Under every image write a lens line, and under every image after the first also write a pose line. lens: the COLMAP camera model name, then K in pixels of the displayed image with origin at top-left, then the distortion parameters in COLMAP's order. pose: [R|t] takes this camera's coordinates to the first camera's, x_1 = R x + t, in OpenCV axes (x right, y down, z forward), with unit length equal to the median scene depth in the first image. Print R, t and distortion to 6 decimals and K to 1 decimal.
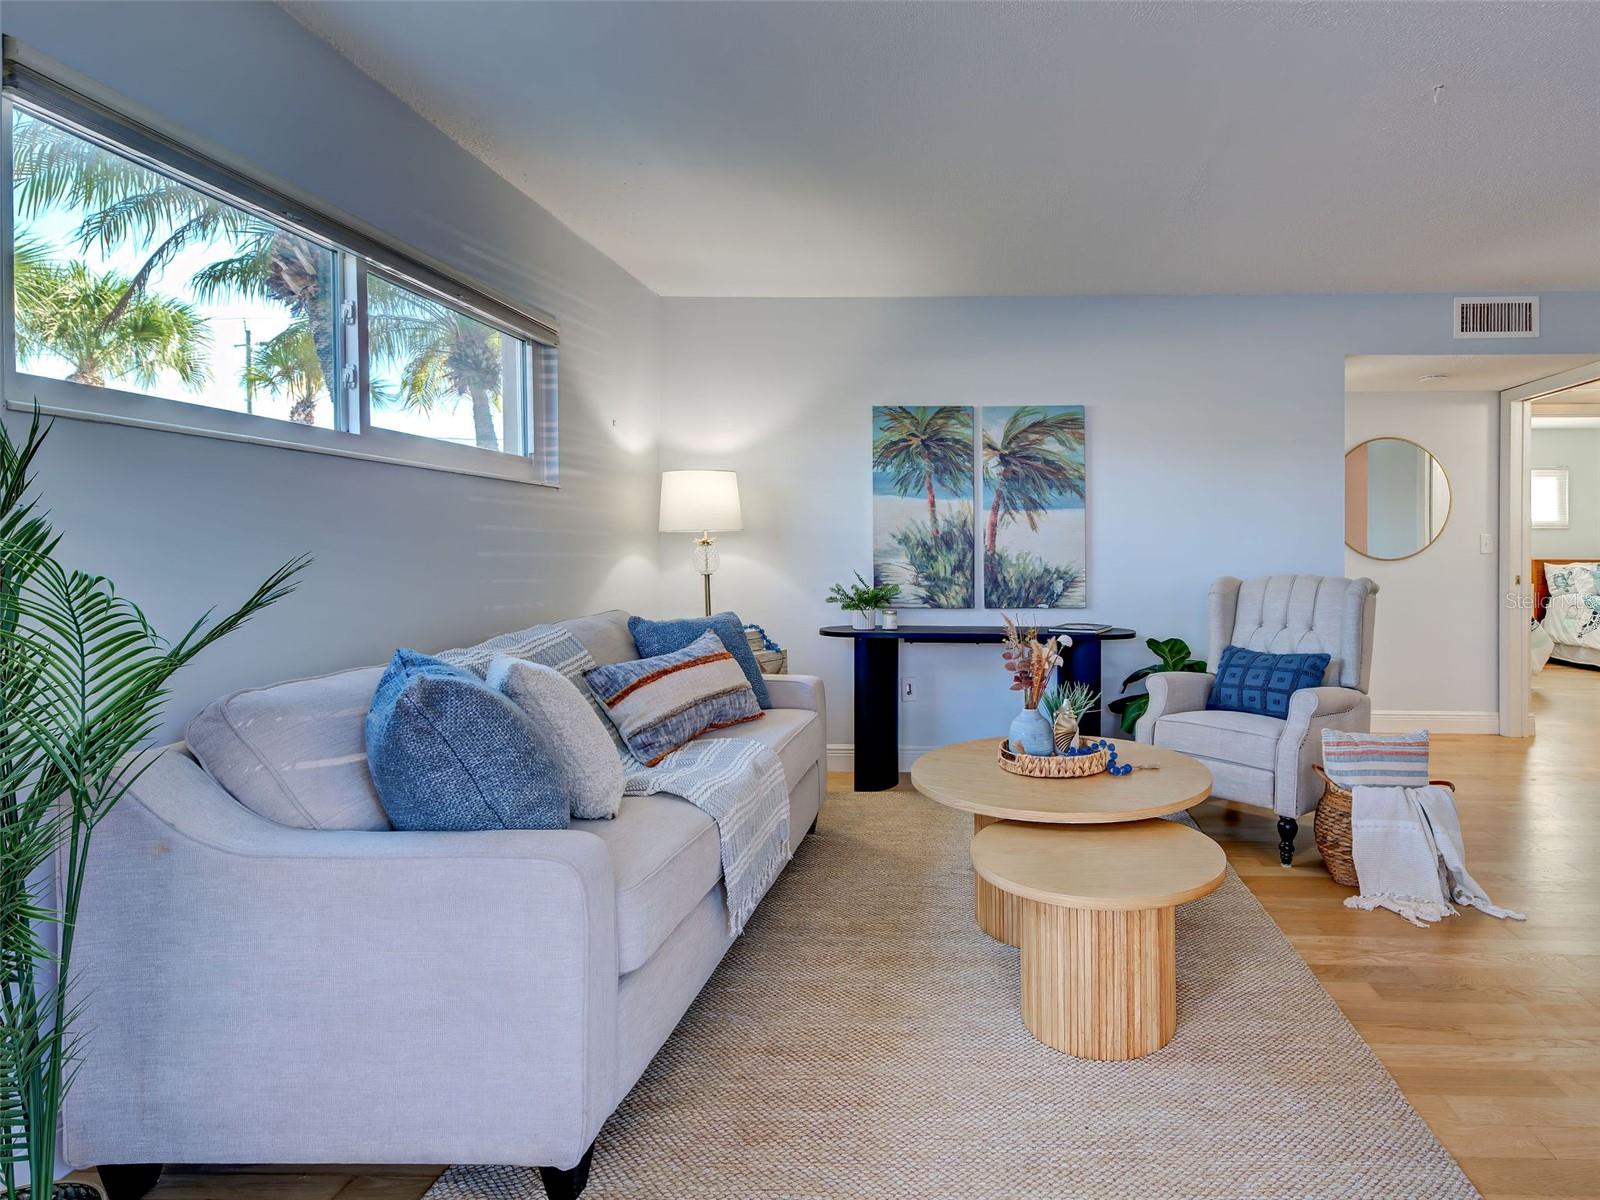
lens RADIAL K [[829.8, 0, 1019.3], [0, 829.8, 564.1], [0, 0, 1]] dist [0.015817, 0.000749]
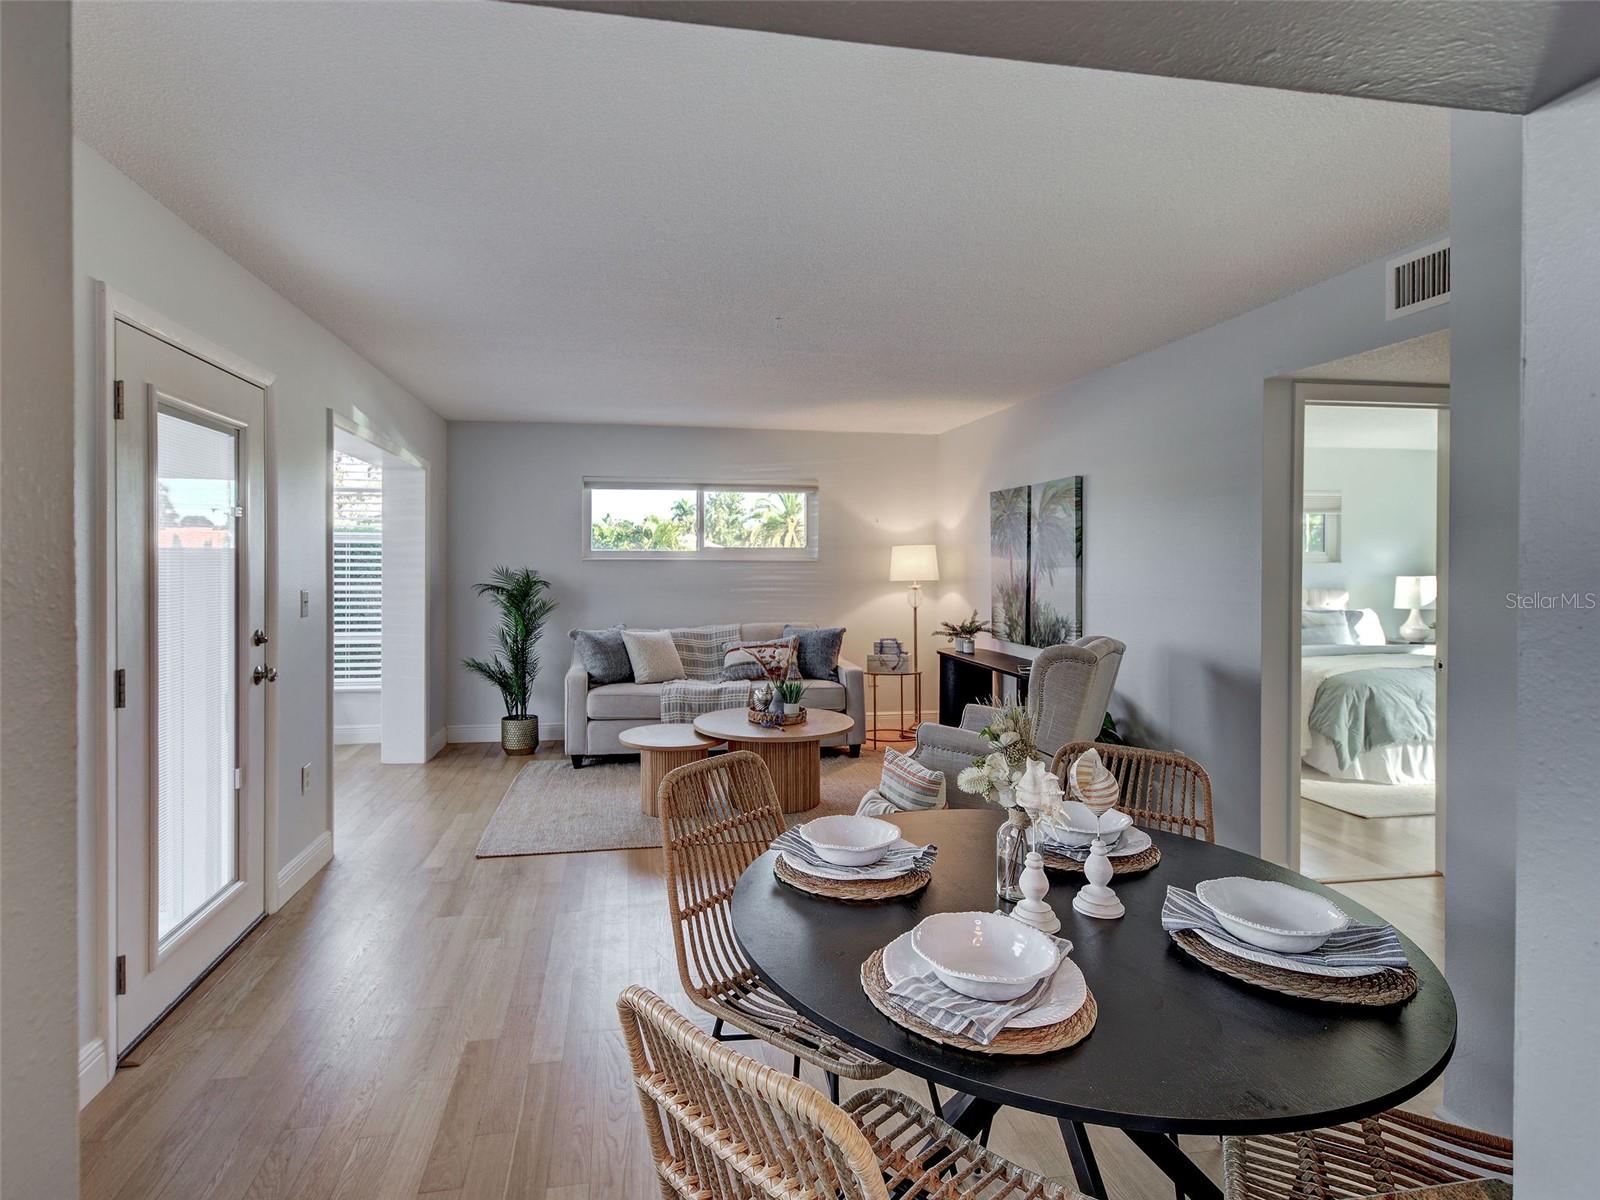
lens RADIAL K [[795.8, 0, 746.8], [0, 795.8, 568.4], [0, 0, 1]] dist [0.011499, -0.002456]
pose [[0.183324, 0.005668, -0.983036, 1.059524], [-0.018920, 0.999819, 0.002236, -0.058758], [0.982871, 0.018189, 0.183398, 0.359295]]
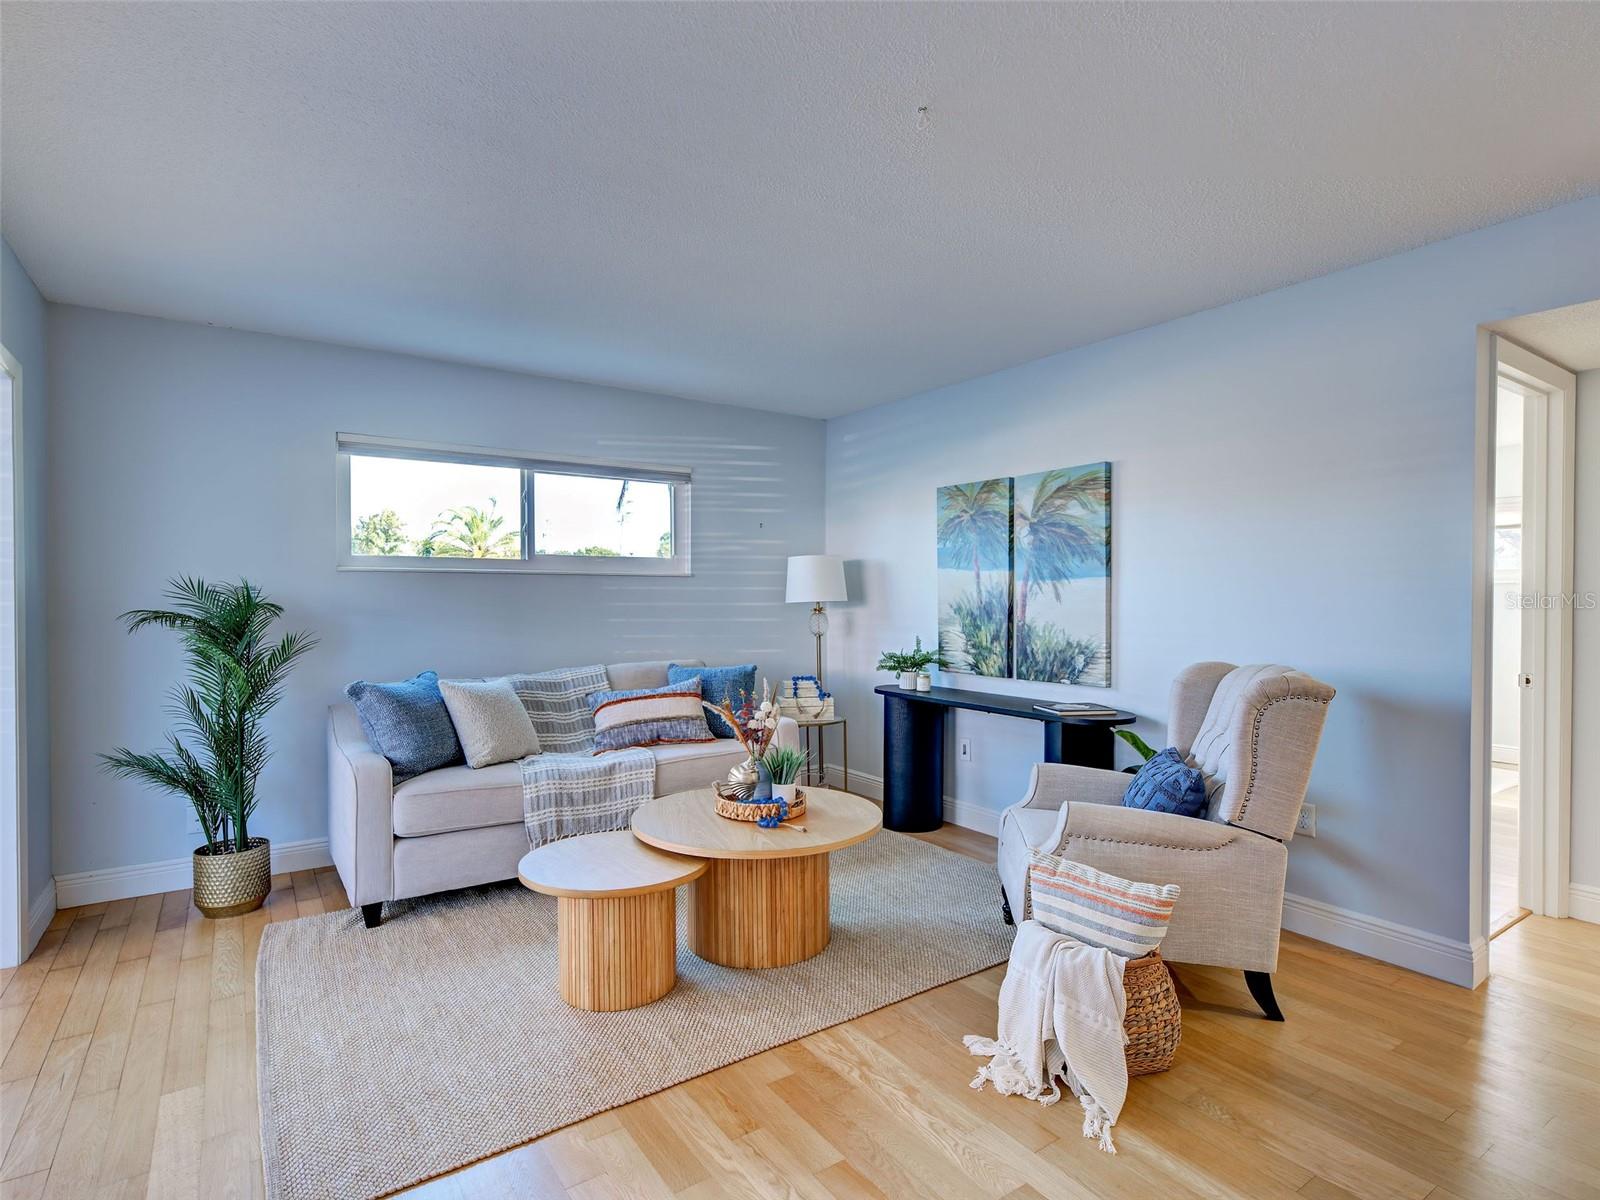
lens RADIAL K [[829.8, 0, 787.7], [0, 829.8, 609.3], [0, 0, 1]] dist [0.015817, 0.000749]
pose [[0.577090, 0.009737, -0.816623, 0.611563], [-0.012888, 0.999913, 0.002814, -0.029686], [0.816579, 0.008901, 0.577165, 0.202837]]
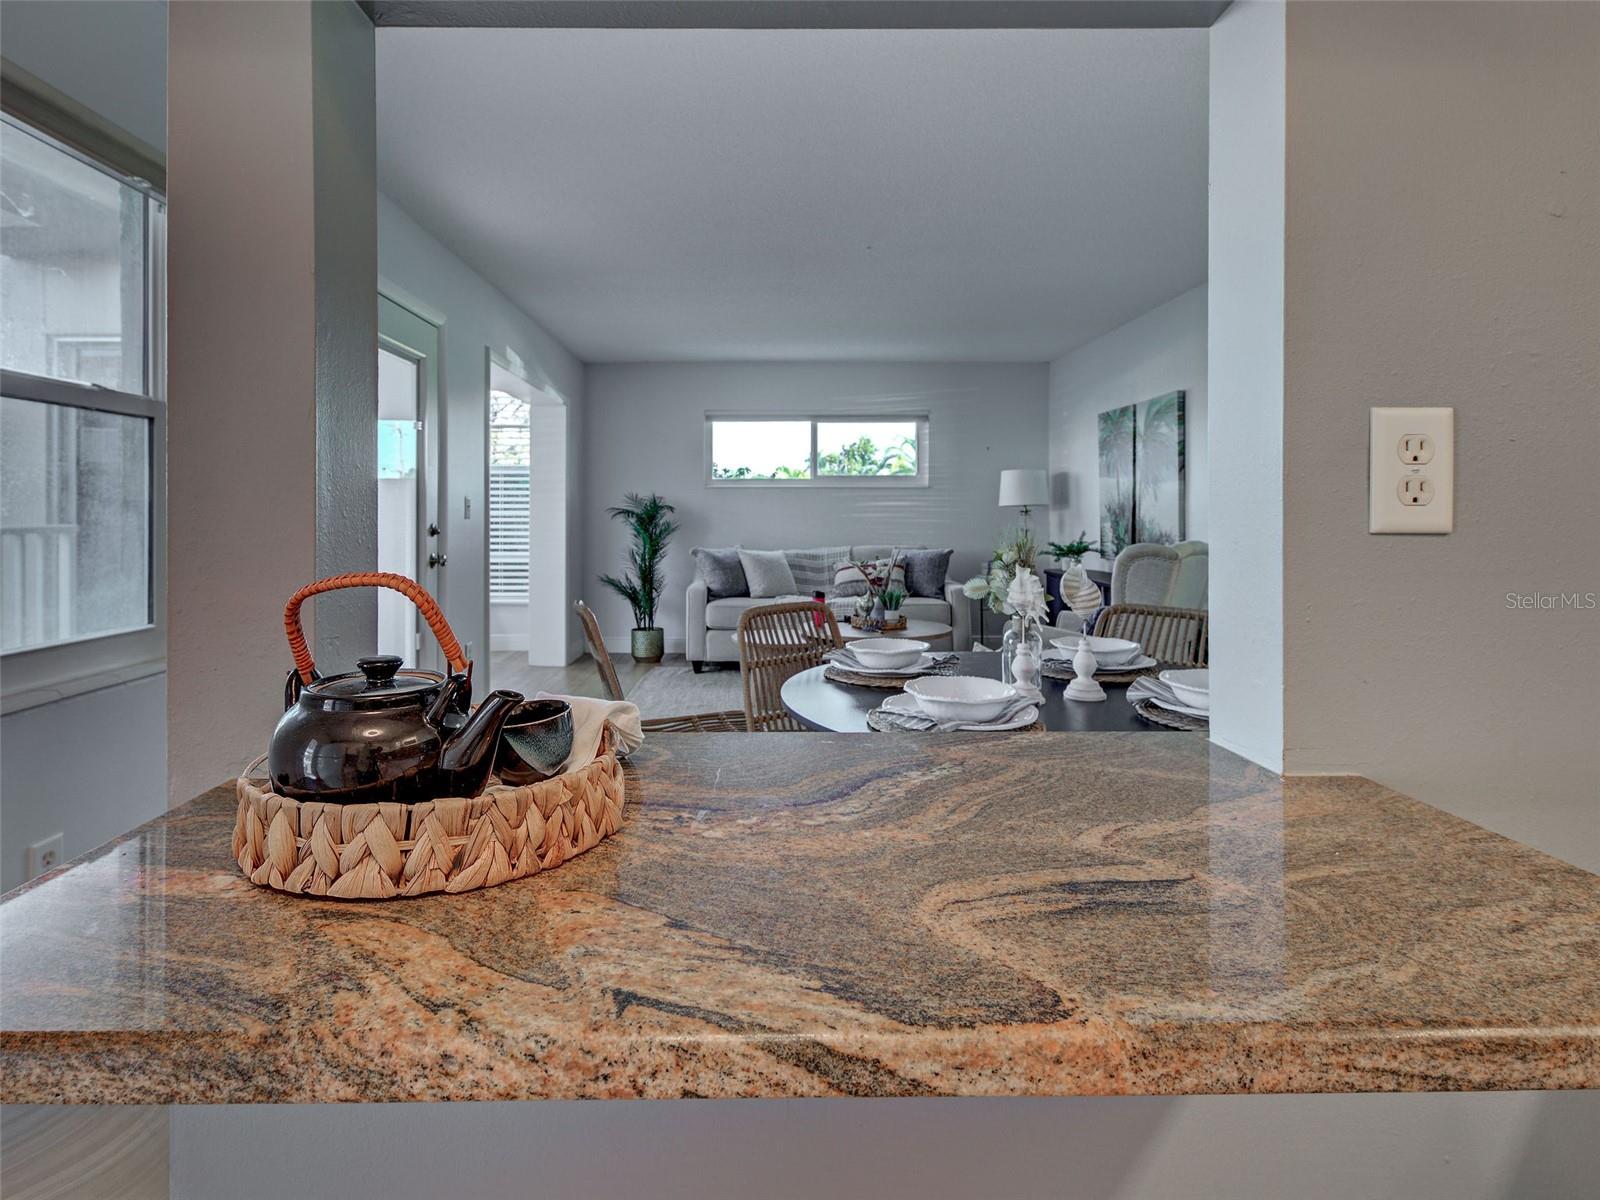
lens RADIAL K [[795.8, 0, 752.6], [0, 795.8, 509.4], [0, 0, 1]] dist [0.011499, -0.002456]
pose [[0.026007, -0.008038, -0.999629, 1.153152], [-0.014965, 0.999852, -0.008429, -0.009288], [0.999550, 0.015178, 0.025883, 0.387000]]
